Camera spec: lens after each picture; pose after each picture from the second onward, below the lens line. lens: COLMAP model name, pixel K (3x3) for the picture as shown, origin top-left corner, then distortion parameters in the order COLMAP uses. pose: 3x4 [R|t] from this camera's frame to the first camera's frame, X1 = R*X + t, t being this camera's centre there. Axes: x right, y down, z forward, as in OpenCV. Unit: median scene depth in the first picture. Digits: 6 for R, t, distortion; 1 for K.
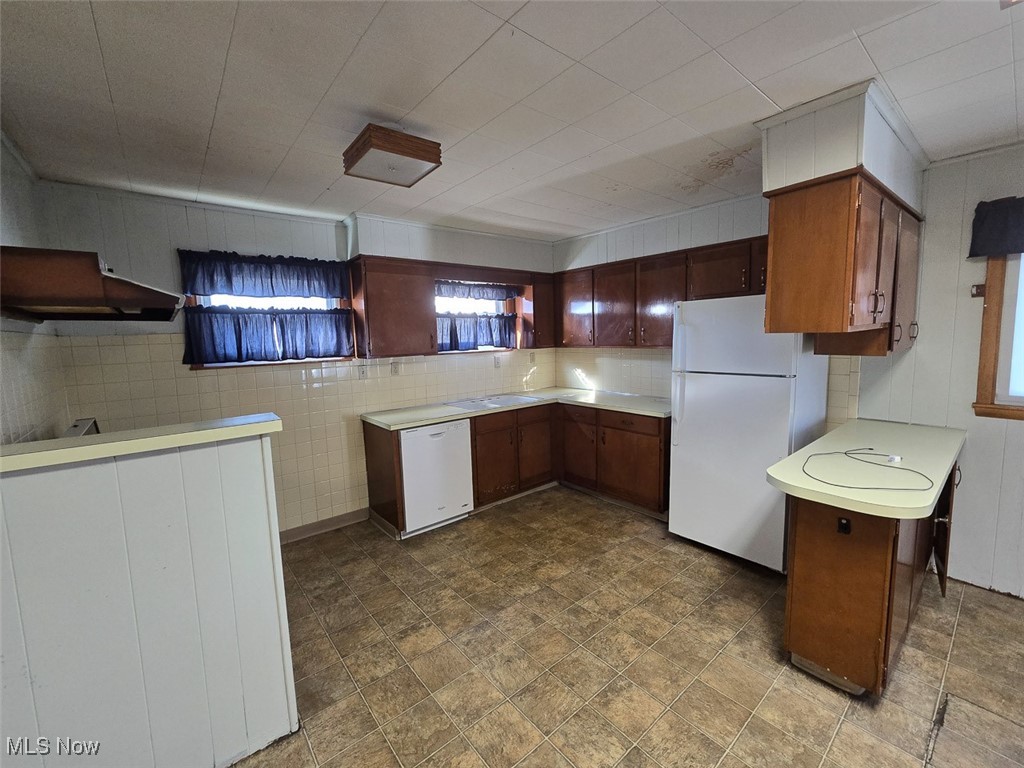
lens RADIAL K [[419.8, 0, 506.3], [0, 419.8, 378.9], [0, 0, 1]] dist [-0.001672, 0.001762]
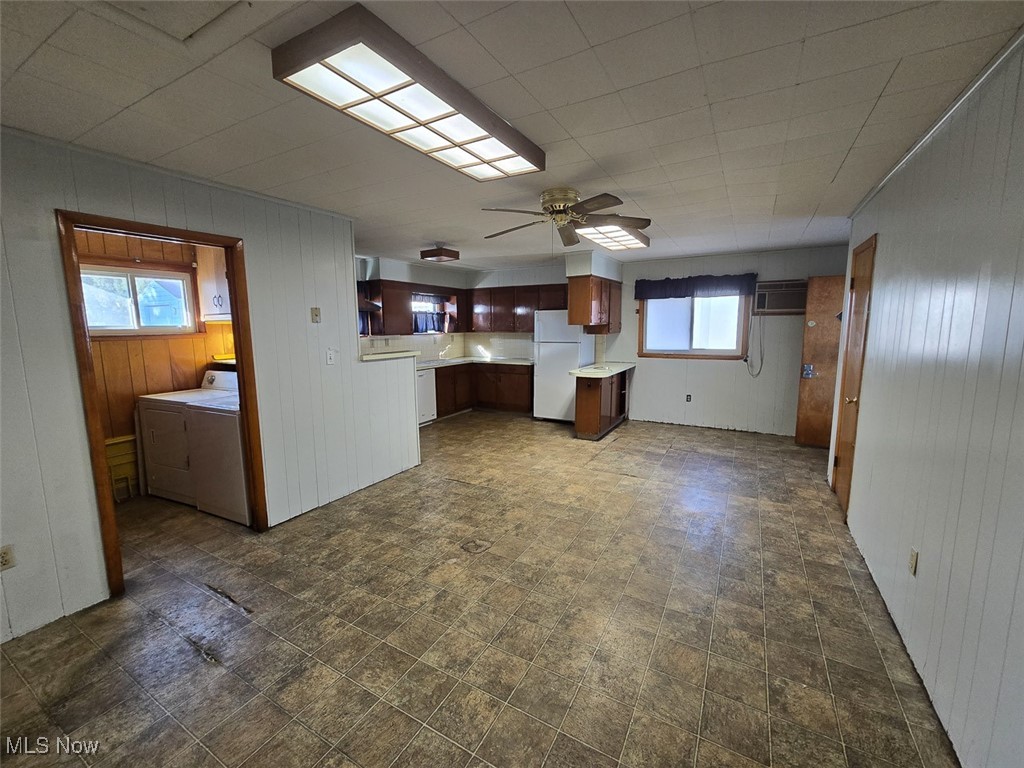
lens RADIAL K [[419.8, 0, 509.7], [0, 419.8, 377.6], [0, 0, 1]] dist [-0.001672, 0.001762]
pose [[0.933295, -0.024112, 0.358301, -0.484032], [0.018786, 0.999655, 0.018339, 0.115984], [-0.358620, -0.010385, 0.933426, -0.941542]]
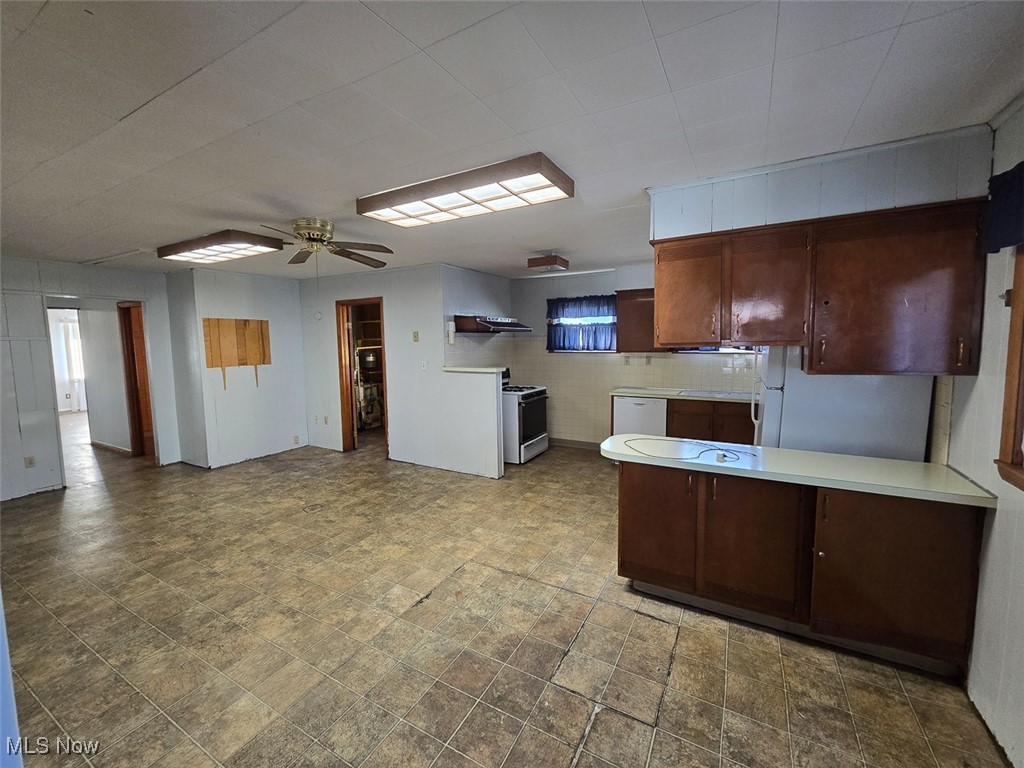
lens RADIAL K [[419.8, 0, 509.2], [0, 419.8, 378.7], [0, 0, 1]] dist [-0.001672, 0.001762]
pose [[0.364693, 0.112123, -0.924352, 1.086455], [-0.097391, 0.991872, 0.081888, -0.040318], [0.926020, 0.060159, 0.372649, -0.013366]]
